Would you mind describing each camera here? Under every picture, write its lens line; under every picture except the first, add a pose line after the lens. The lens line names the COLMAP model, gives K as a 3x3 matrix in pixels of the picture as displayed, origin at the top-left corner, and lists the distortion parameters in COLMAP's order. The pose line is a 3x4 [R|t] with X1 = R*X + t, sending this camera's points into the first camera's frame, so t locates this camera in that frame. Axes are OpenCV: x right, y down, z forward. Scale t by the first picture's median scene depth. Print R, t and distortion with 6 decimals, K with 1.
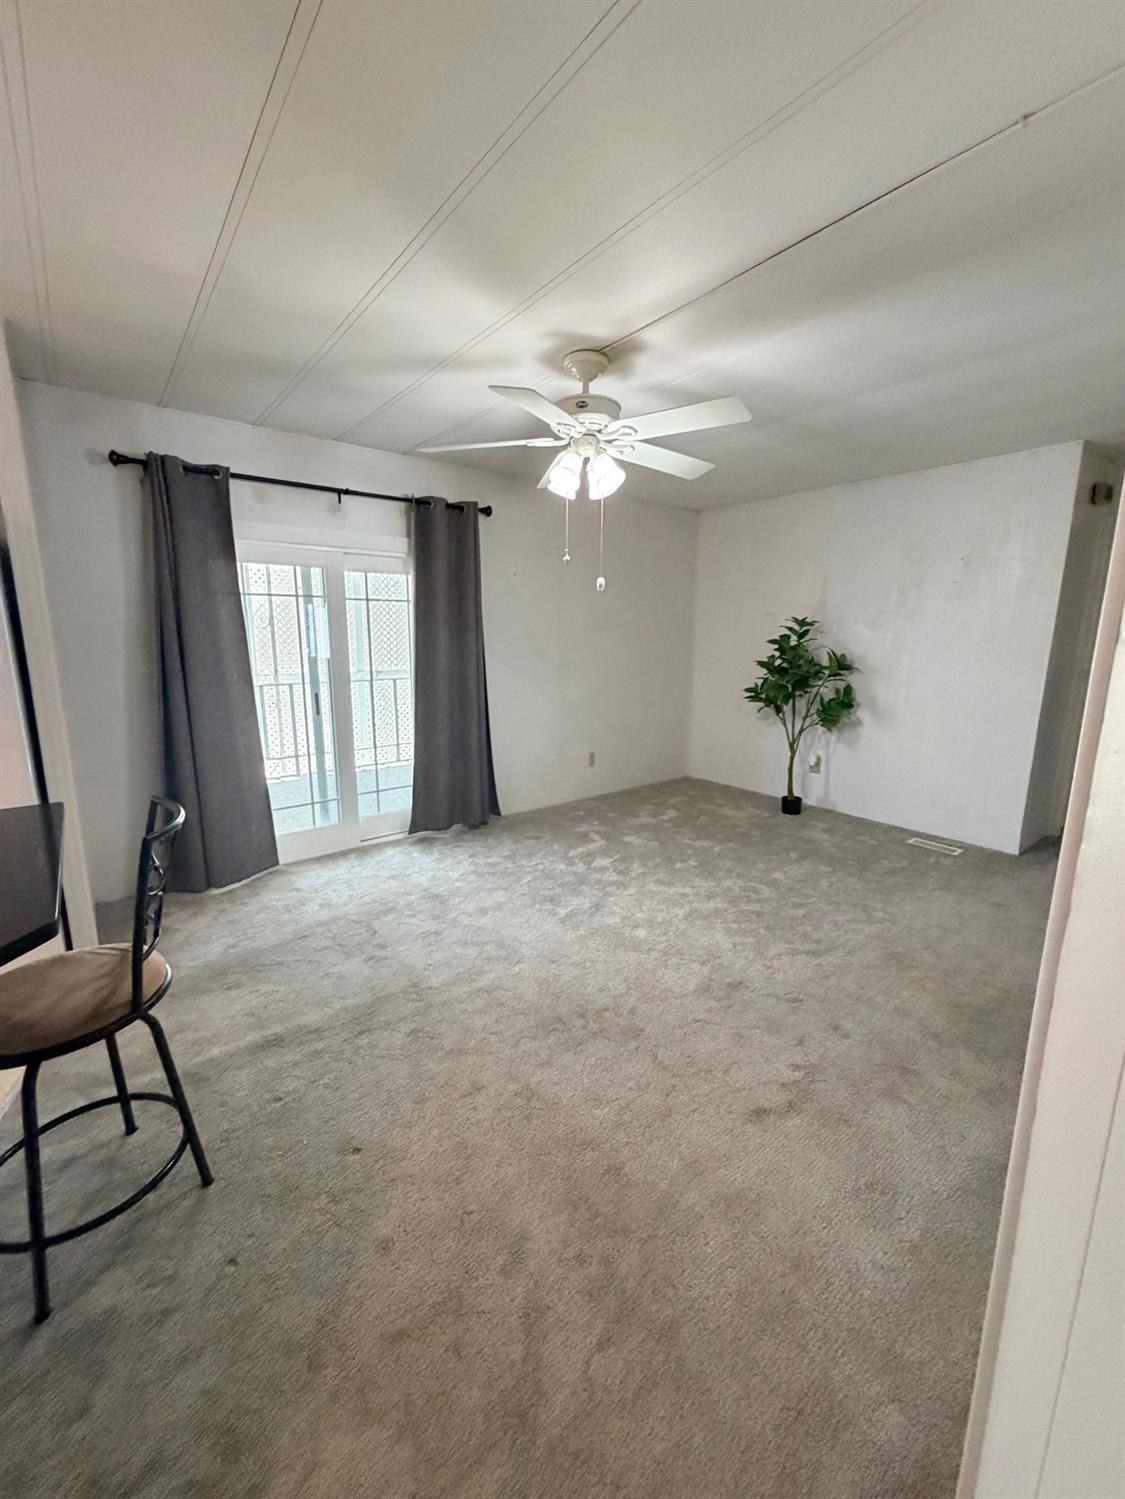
lens RADIAL K [[599.5, 0, 559.9], [0, 599.5, 746.0], [0, 0, 1]] dist [-0.001861, -0.000201]
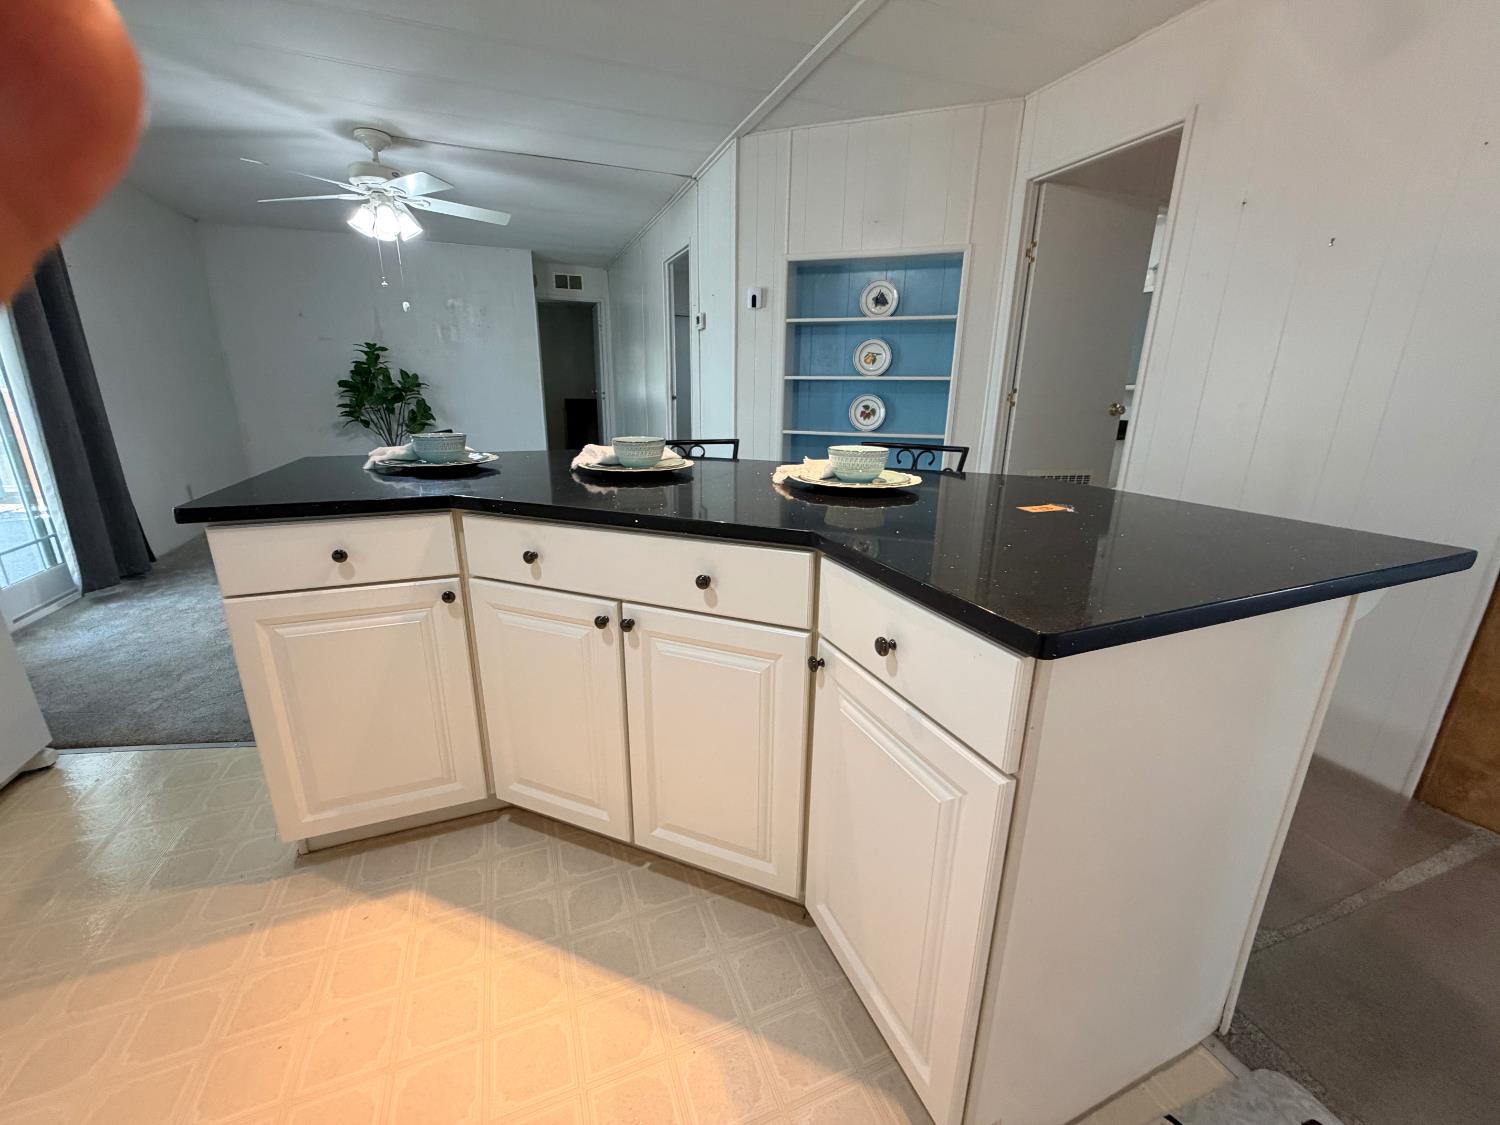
lens RADIAL K [[599.9, 0, 754.6], [0, 599.9, 564.5], [0, 0, 1]] dist [-0.001861, -0.000201]
pose [[0.268762, -0.275893, 0.922849, -0.734973], [0.168060, 0.956836, 0.237109, 0.068656], [-0.948432, 0.091368, 0.303528, -0.090513]]
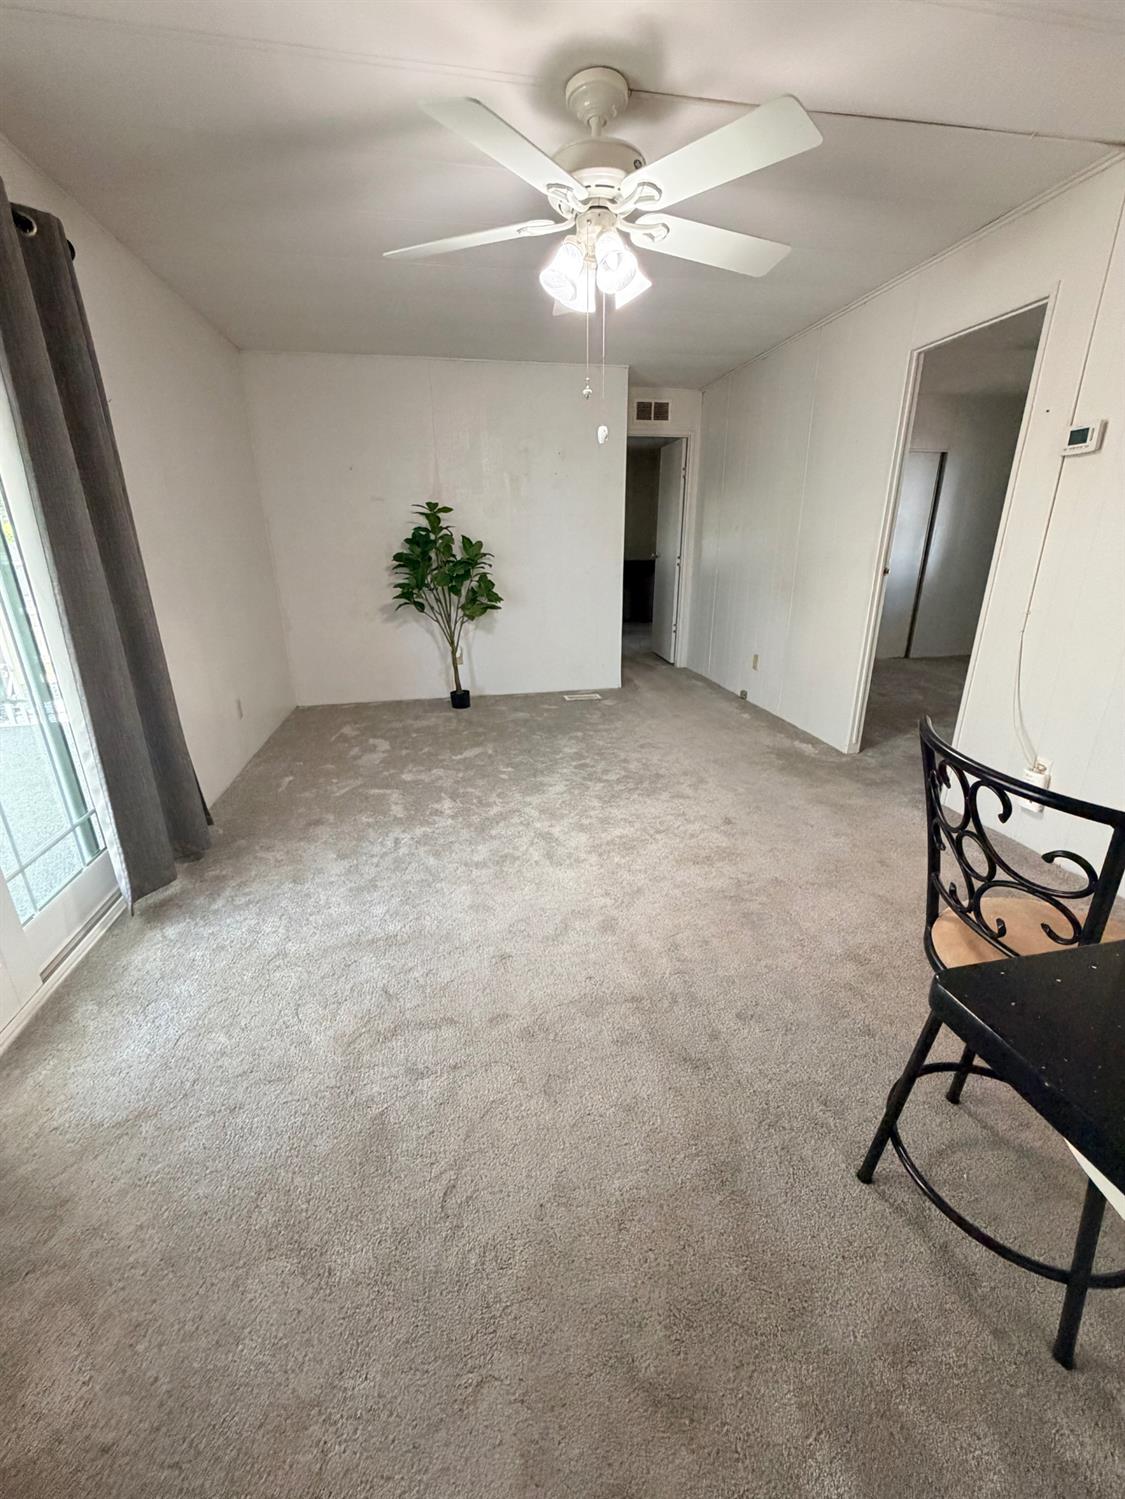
lens RADIAL K [[599.5, 0, 563.0], [0, 599.5, 748.6], [0, 0, 1]] dist [-0.001861, -0.000201]
pose [[0.457433, -0.307172, 0.834506, -0.469999], [0.180874, 0.950966, 0.250894, -0.051754], [-0.870655, 0.036173, 0.490563, 0.419564]]
